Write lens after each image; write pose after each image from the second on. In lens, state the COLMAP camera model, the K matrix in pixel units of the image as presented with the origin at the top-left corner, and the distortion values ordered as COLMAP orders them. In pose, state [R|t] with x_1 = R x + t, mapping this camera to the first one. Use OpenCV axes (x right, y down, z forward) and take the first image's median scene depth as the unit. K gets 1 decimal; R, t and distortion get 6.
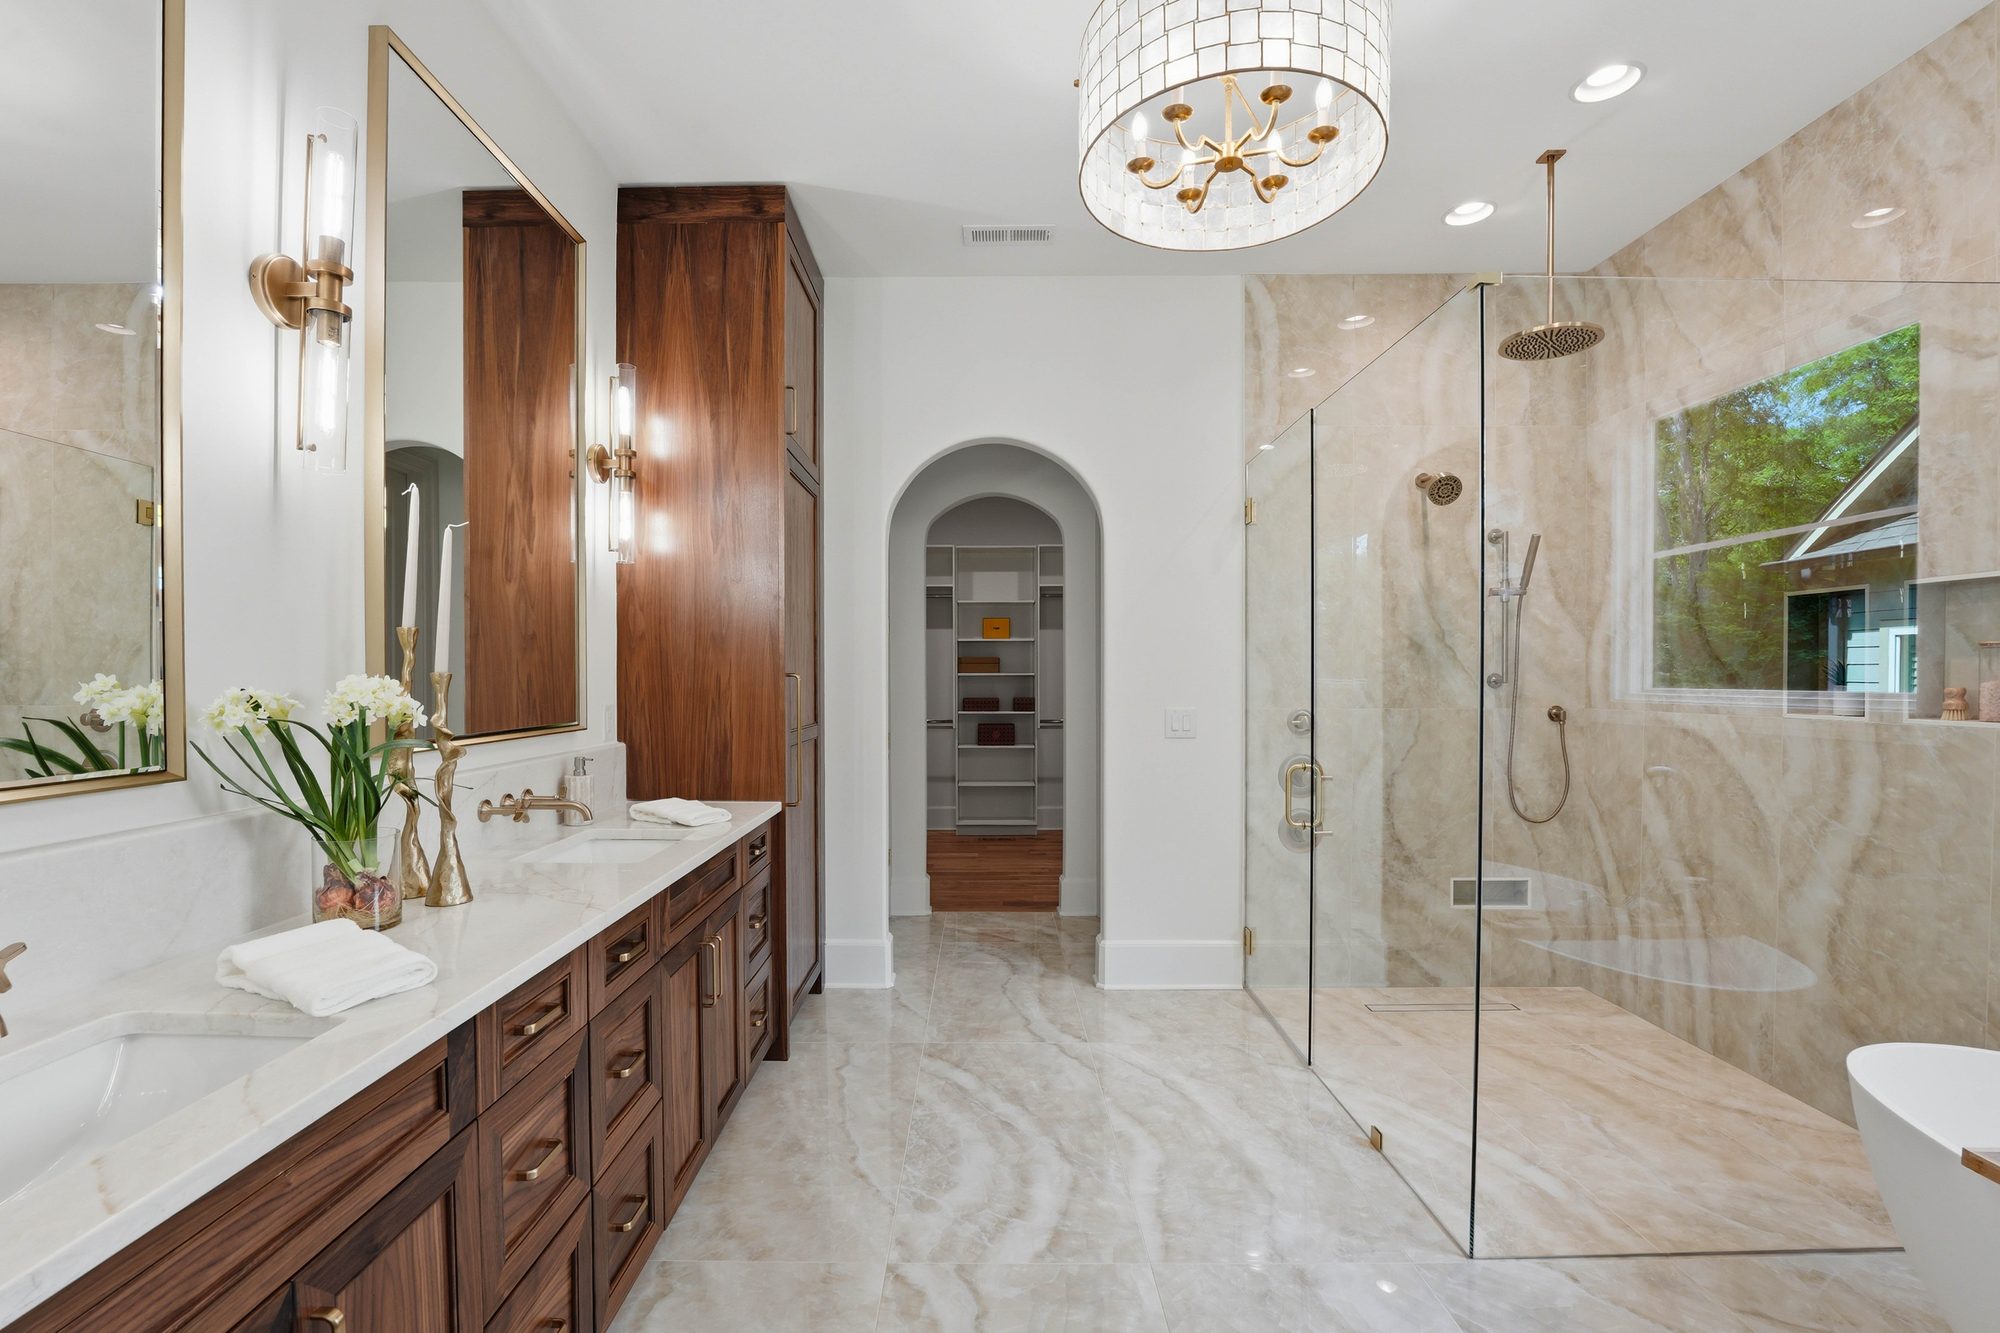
lens RADIAL K [[833.9, 0, 989.1], [0, 833.9, 683.7], [0, 0, 1]] dist [-0.027147, 0.002211]
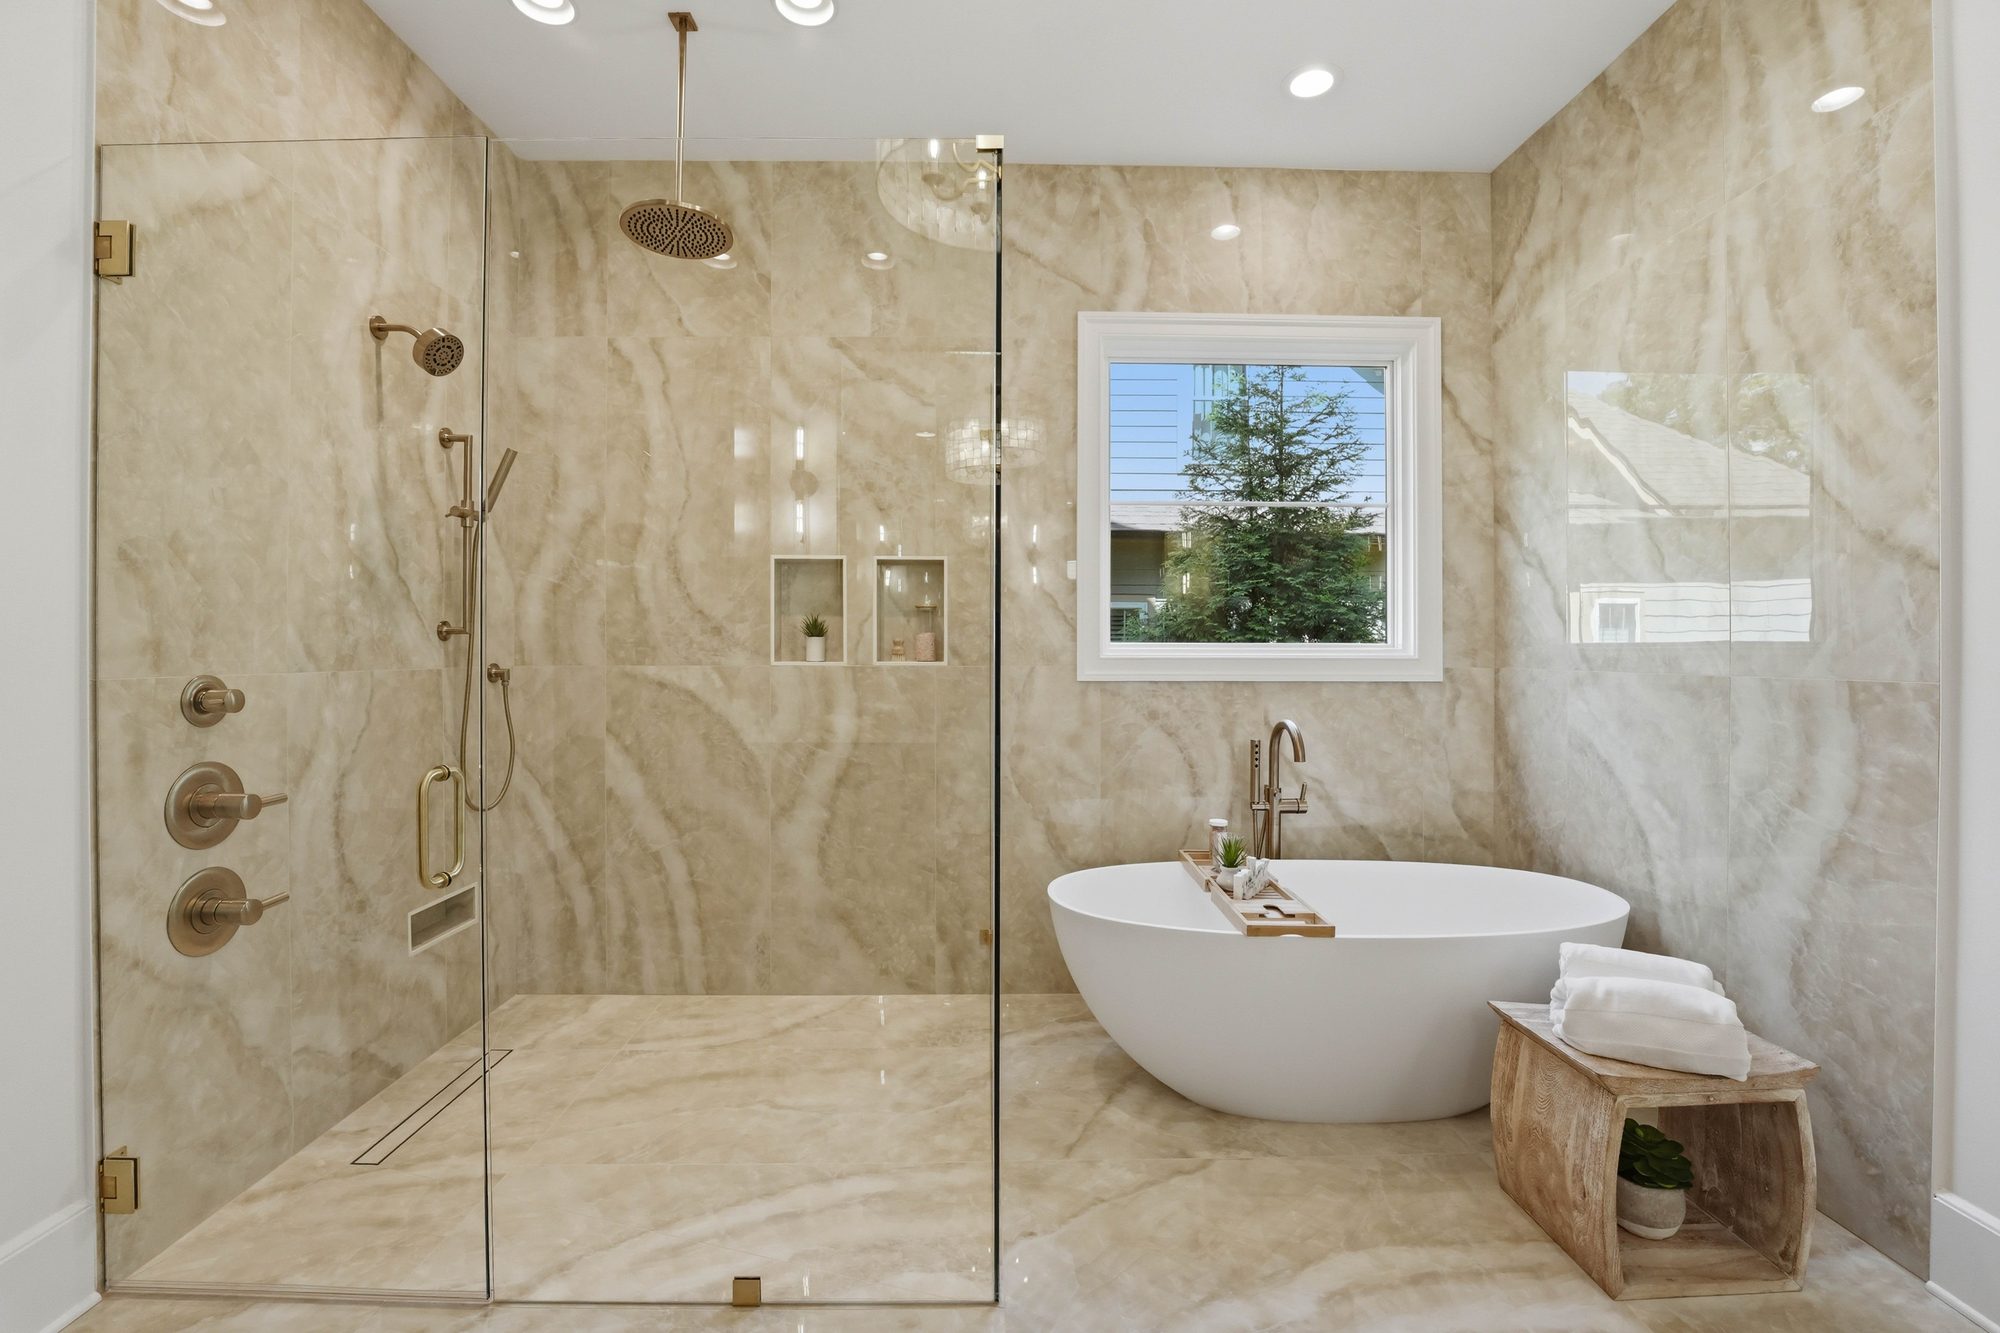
lens RADIAL K [[833.9, 0, 990.3], [0, 833.9, 645.1], [0, 0, 1]] dist [-0.027147, 0.002211]
pose [[0.003135, 0.006718, 0.999973, -0.159240], [0.005107, 0.999964, -0.006734, 0.020424], [-0.999982, 0.005128, 0.003101, 0.615924]]
